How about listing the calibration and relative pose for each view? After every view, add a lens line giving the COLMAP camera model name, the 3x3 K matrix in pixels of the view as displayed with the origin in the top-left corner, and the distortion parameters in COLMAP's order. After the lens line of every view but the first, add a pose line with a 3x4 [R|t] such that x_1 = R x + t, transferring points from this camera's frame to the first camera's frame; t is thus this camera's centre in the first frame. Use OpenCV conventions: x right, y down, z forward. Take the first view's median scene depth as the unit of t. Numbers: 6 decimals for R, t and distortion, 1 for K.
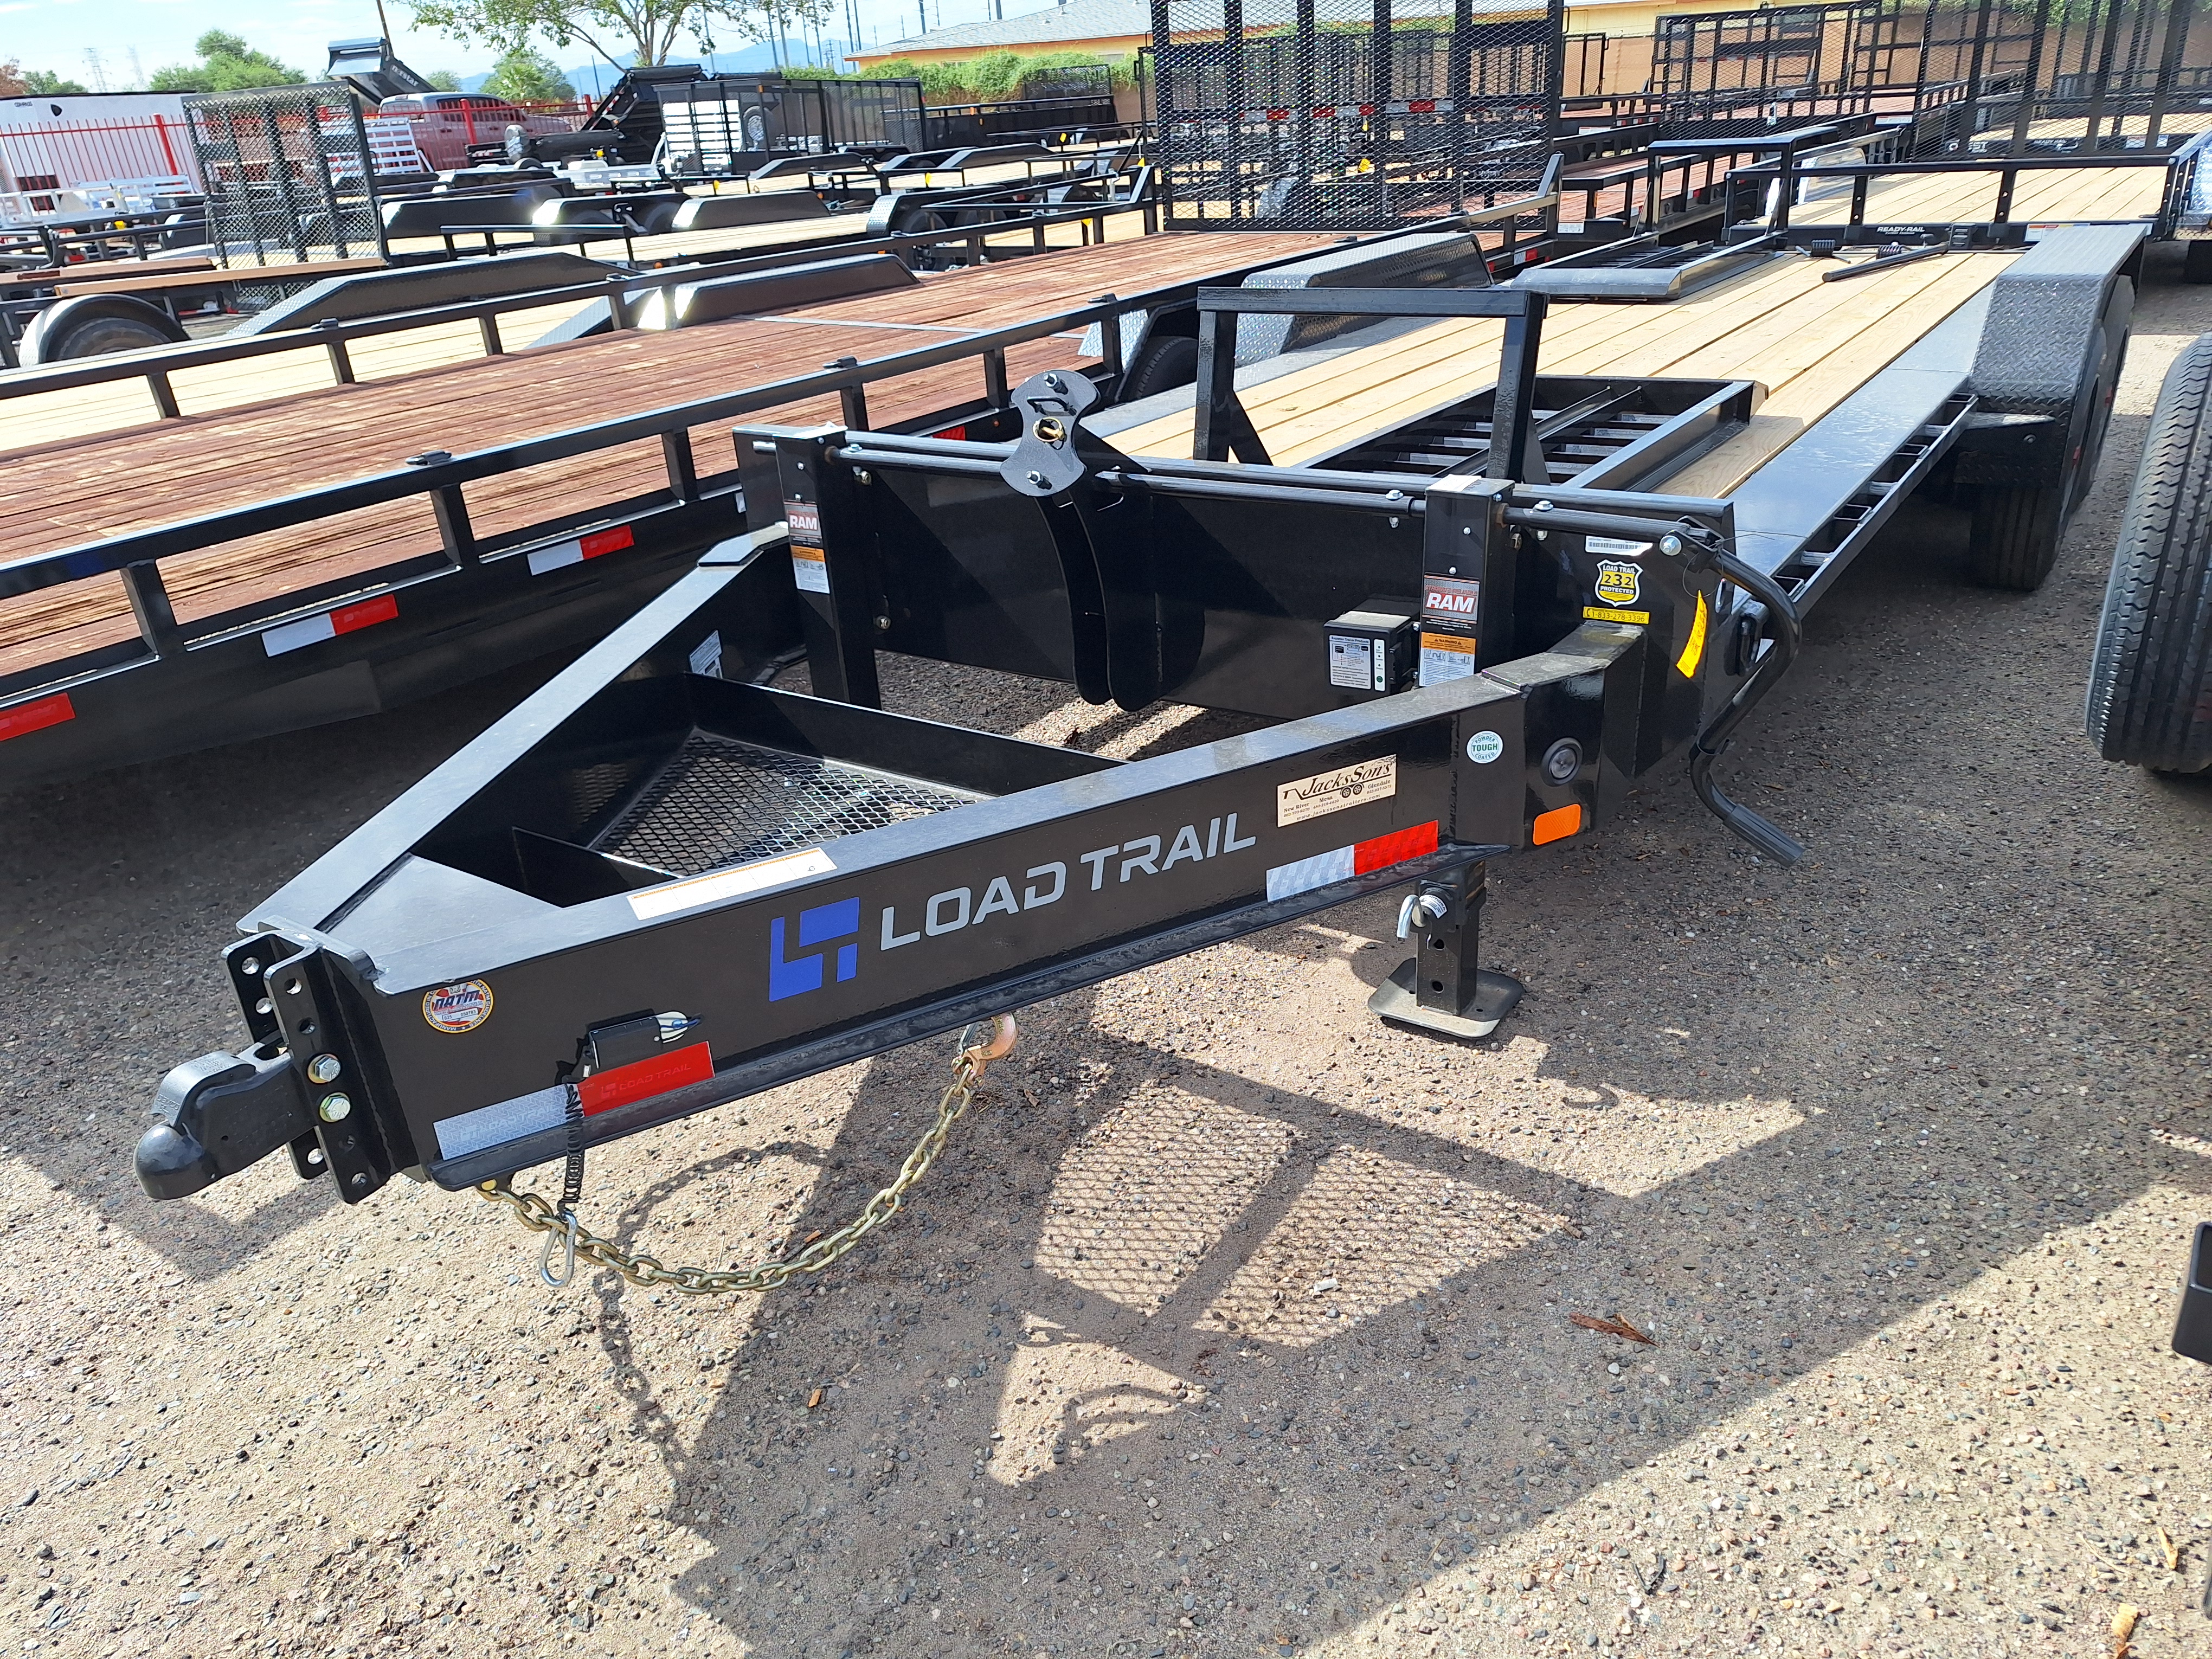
lens RADIAL K [[1550.6, 0, 1106.0], [0, 1550.6, 829.5], [0, 0, 1]] dist [0.009349, -0.000754]
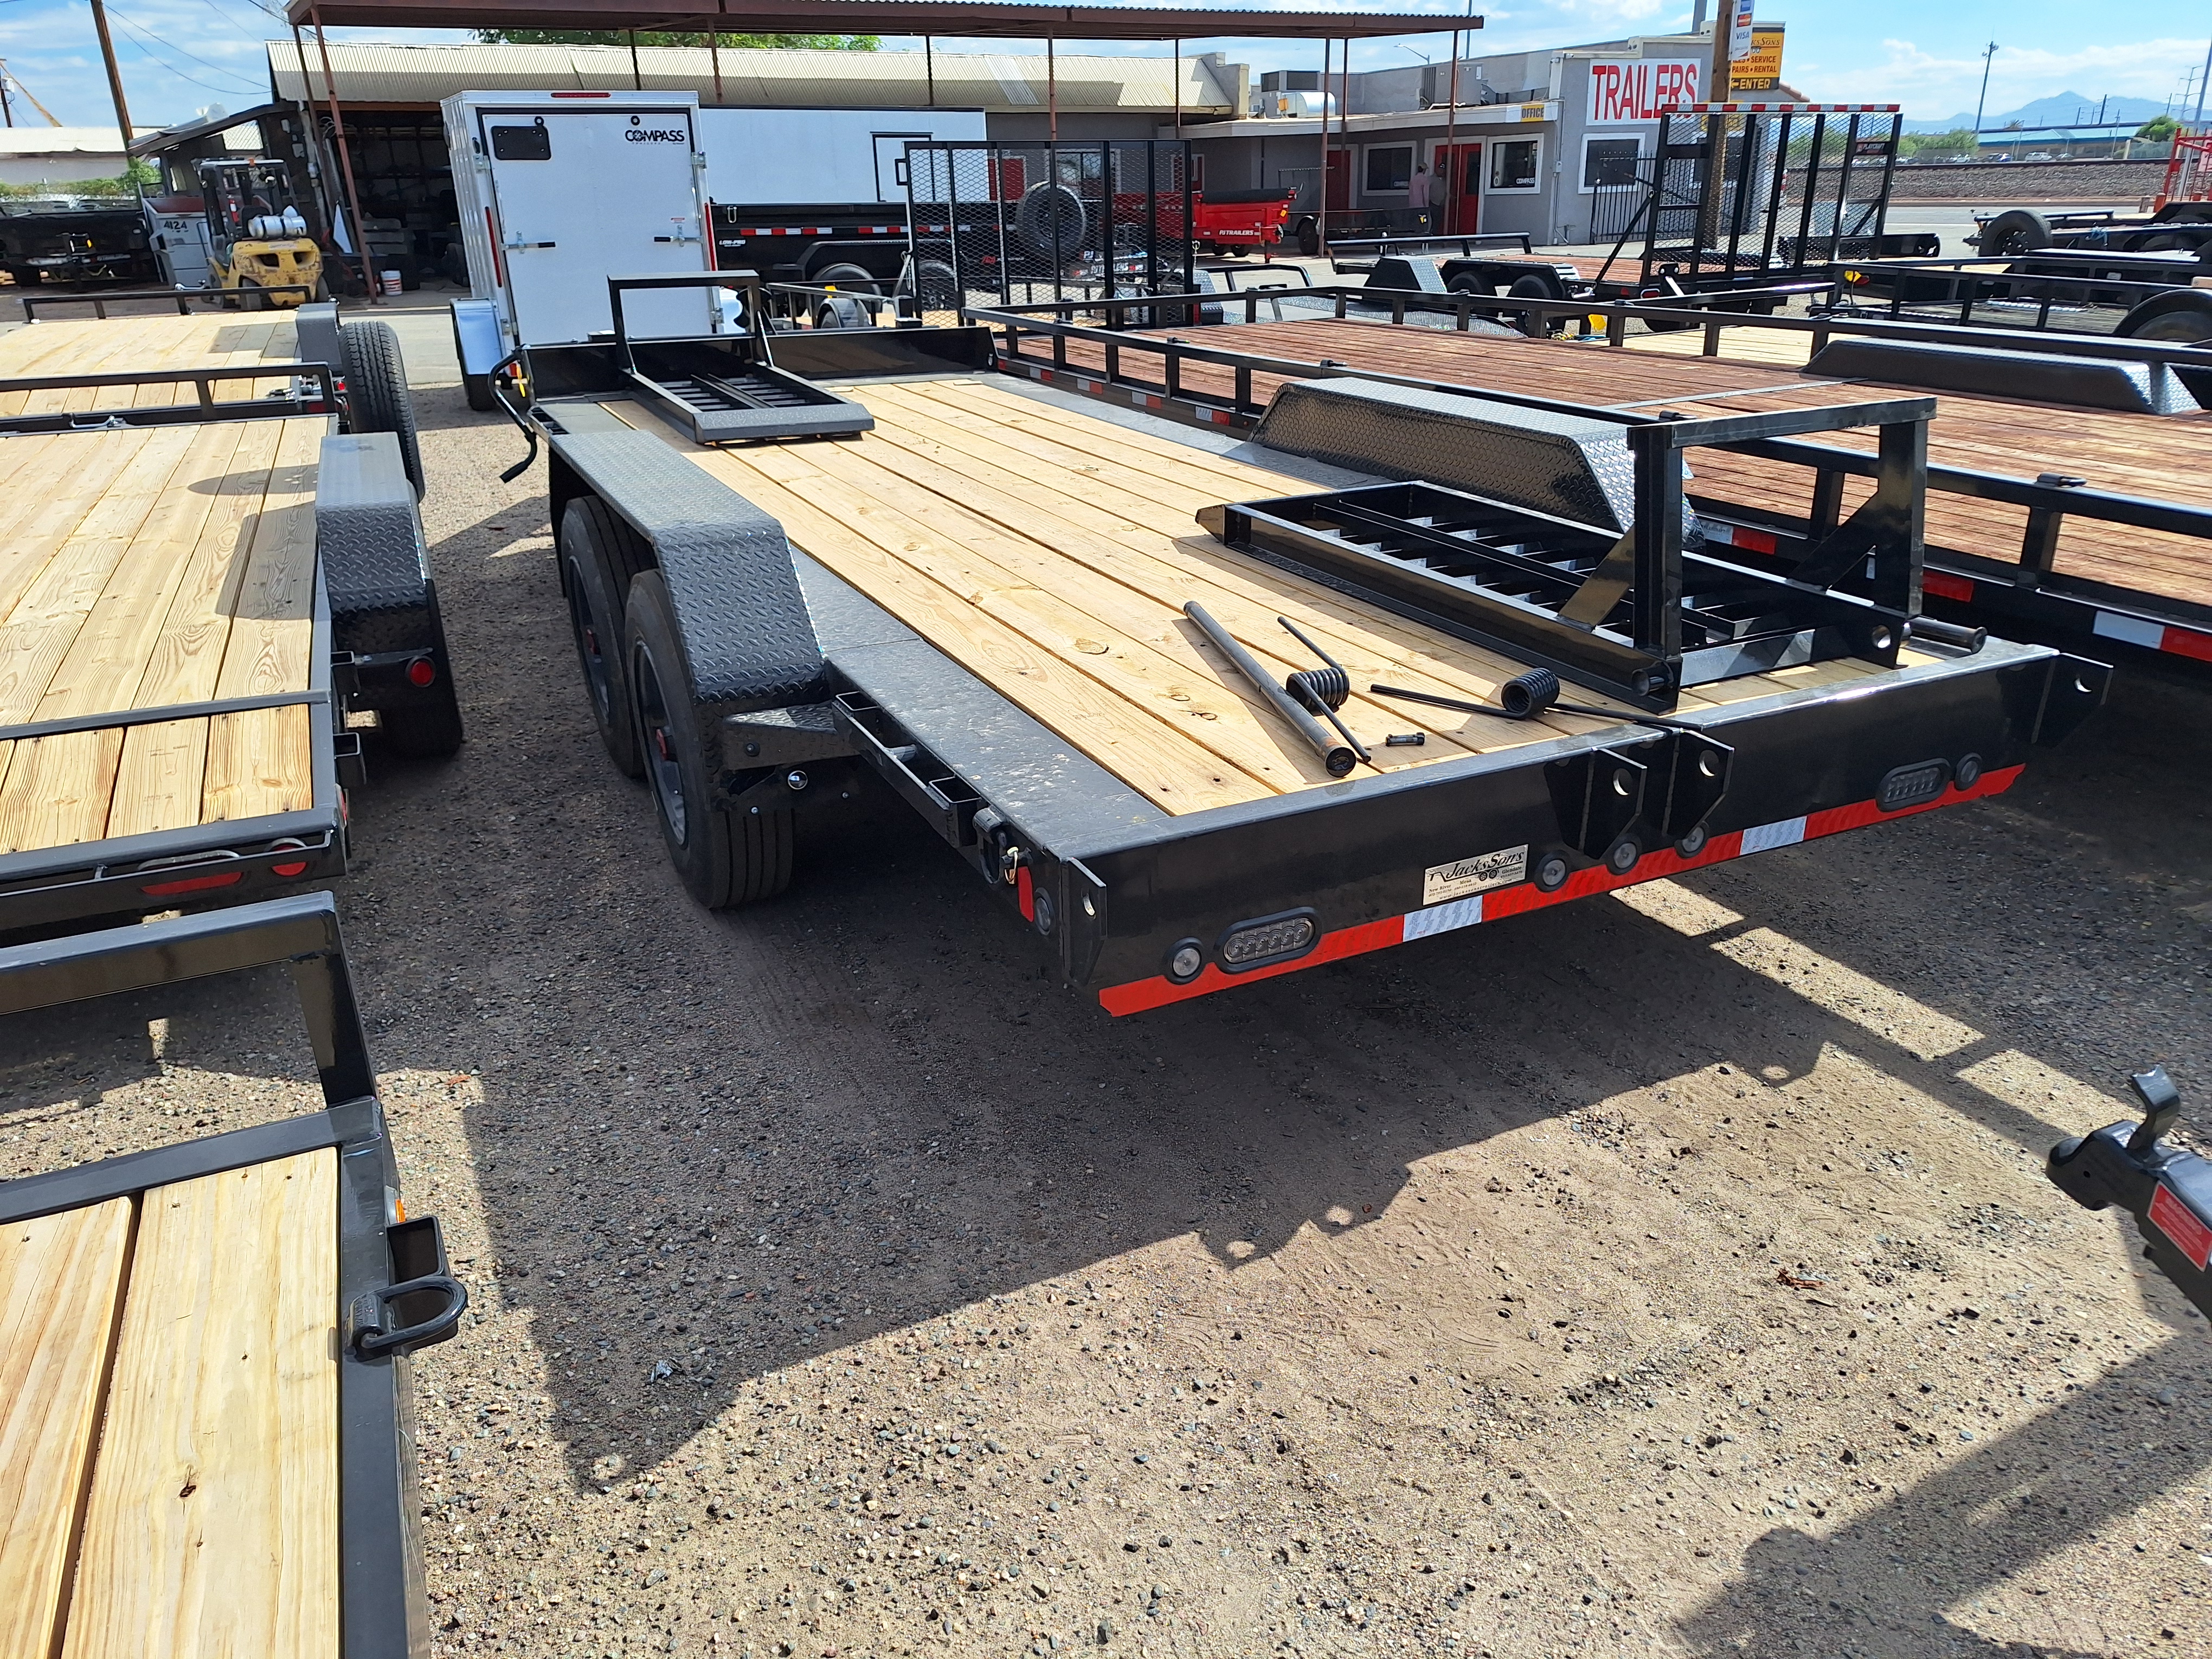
lens RADIAL K [[1550.6, 0, 1106.0], [0, 1550.6, 829.5], [0, 0, 1]] dist [0.009349, -0.000754]
pose [[-0.504303, 0.405601, -0.762343, 0.734767], [-0.314743, 0.735758, 0.599665, -0.484460], [0.804124, 0.542355, -0.243385, 0.878585]]
